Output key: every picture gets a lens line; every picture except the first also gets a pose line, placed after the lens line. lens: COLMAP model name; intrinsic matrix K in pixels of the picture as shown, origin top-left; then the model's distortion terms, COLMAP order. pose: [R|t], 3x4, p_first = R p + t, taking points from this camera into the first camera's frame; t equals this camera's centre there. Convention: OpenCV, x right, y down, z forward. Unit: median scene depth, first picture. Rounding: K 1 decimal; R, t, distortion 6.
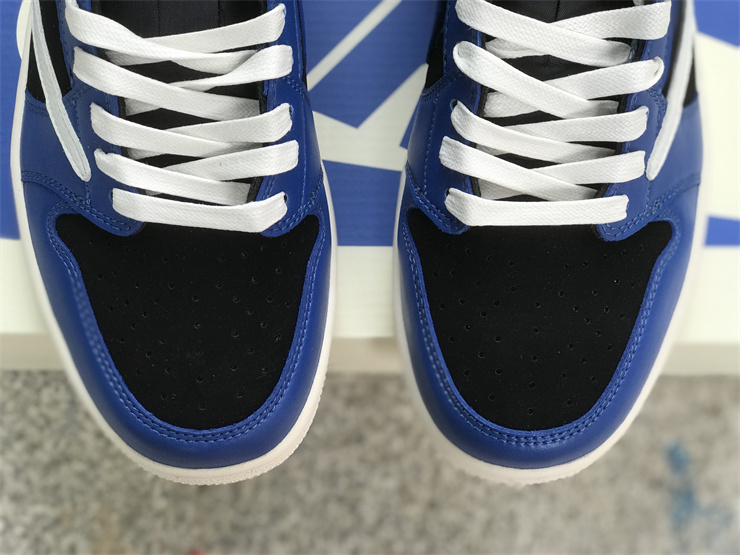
lens RADIAL K [[1224.2, 0, 373.2], [0, 1224.2, 279.0], [0, 0, 1]] dist [0.015305, -0.017272]
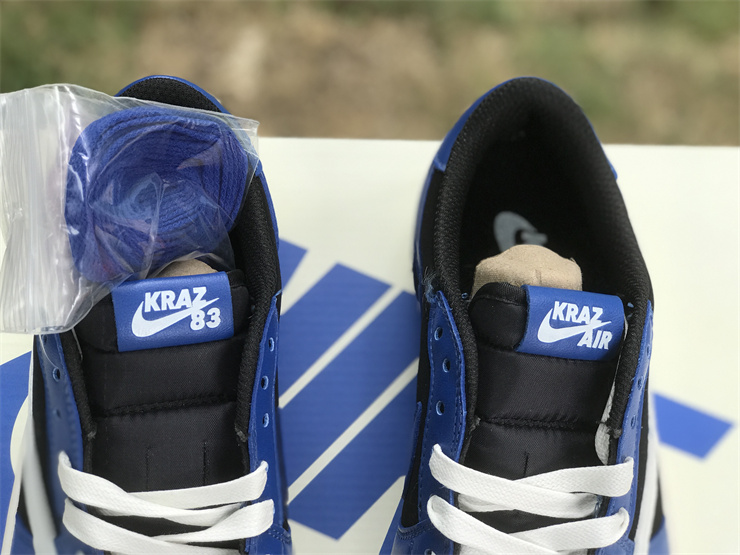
lens RADIAL K [[1224.2, 0, 373.2], [0, 1224.2, 279.0], [0, 0, 1]] dist [0.015305, -0.017272]
pose [[0.999958, 0.003606, 0.008418, 0.009569], [-0.001953, 0.982040, -0.188665, -0.178817], [-0.008947, 0.188641, 0.982005, -0.064372]]
